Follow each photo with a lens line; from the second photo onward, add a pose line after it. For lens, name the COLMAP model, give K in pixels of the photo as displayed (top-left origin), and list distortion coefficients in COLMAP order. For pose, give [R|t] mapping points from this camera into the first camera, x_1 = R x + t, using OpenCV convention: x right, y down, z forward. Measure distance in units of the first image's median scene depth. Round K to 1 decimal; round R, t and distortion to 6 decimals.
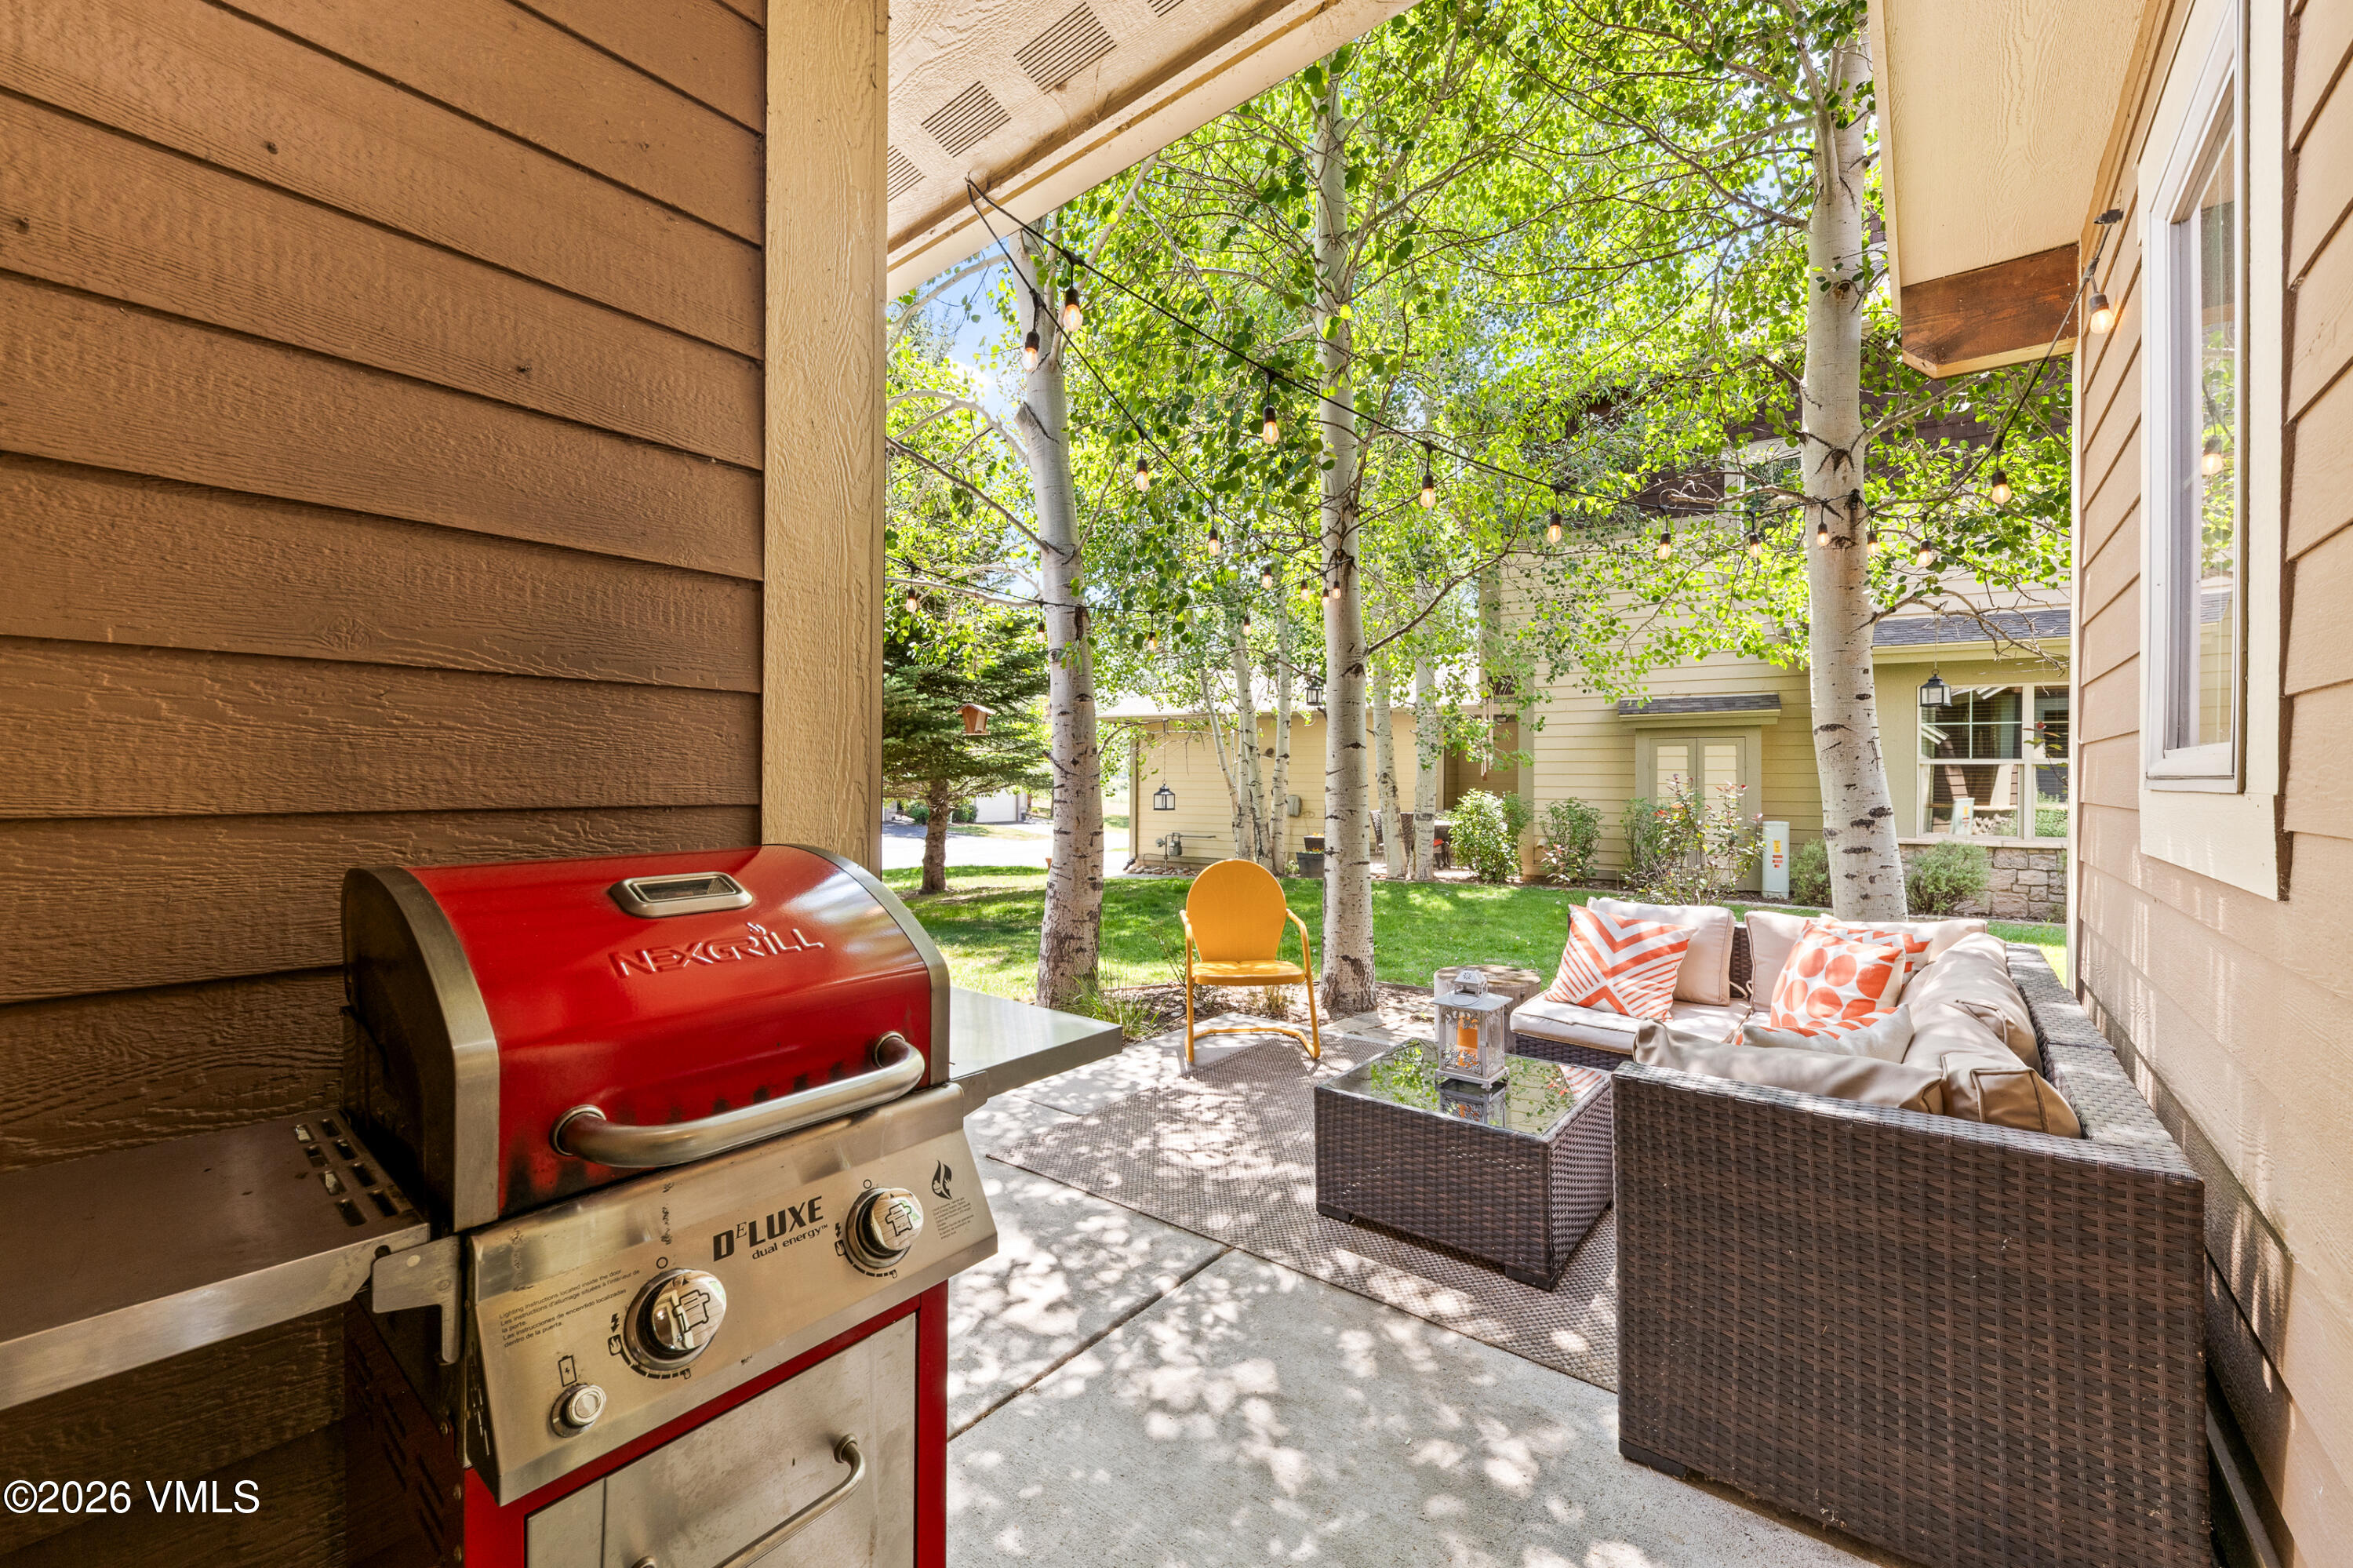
lens RADIAL K [[929.4, 0, 1169.8], [0, 929.4, 775.5], [0, 0, 1]] dist [0.011497, -0.006334]
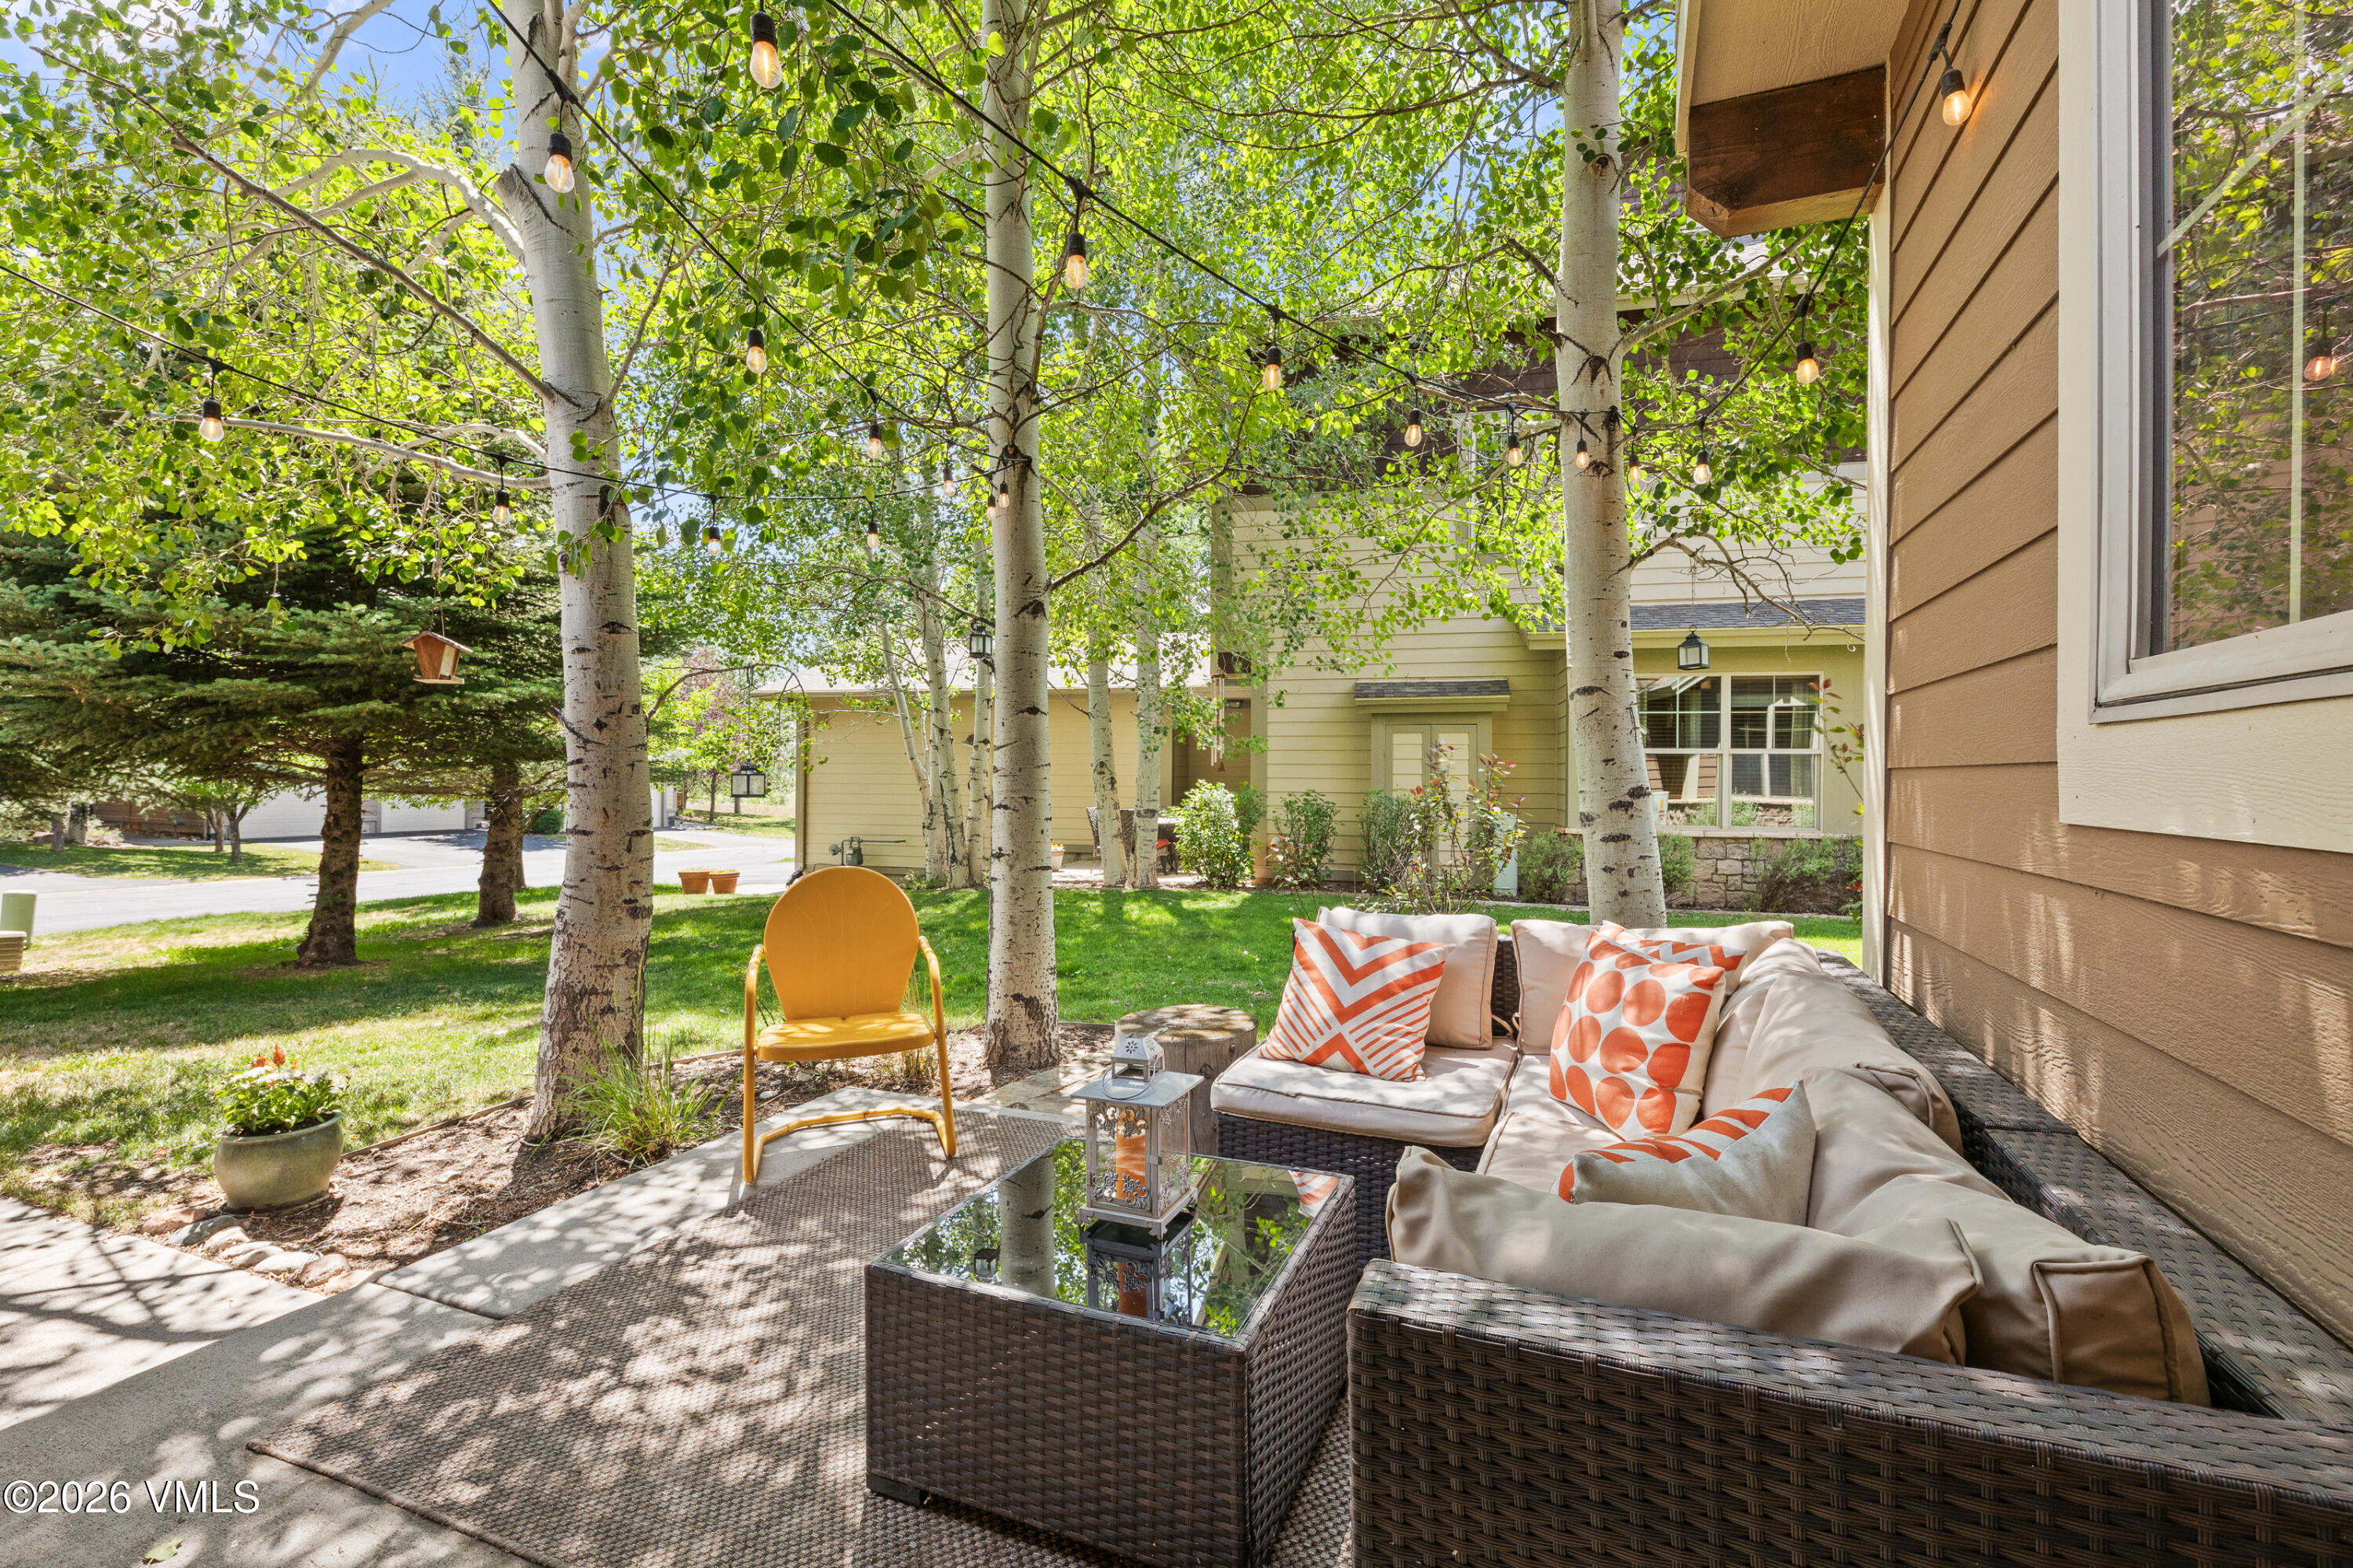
lens RADIAL K [[1053.3, 0, 1179.5], [0, 1053.3, 767.8], [0, 0, 1]] dist [-0.000293, 0.000062]
pose [[0.959500, 0.003129, 0.281692, 0.080738], [-0.001962, 0.999988, -0.004425, 0.018304], [-0.281702, 0.003693, 0.959495, 0.171430]]
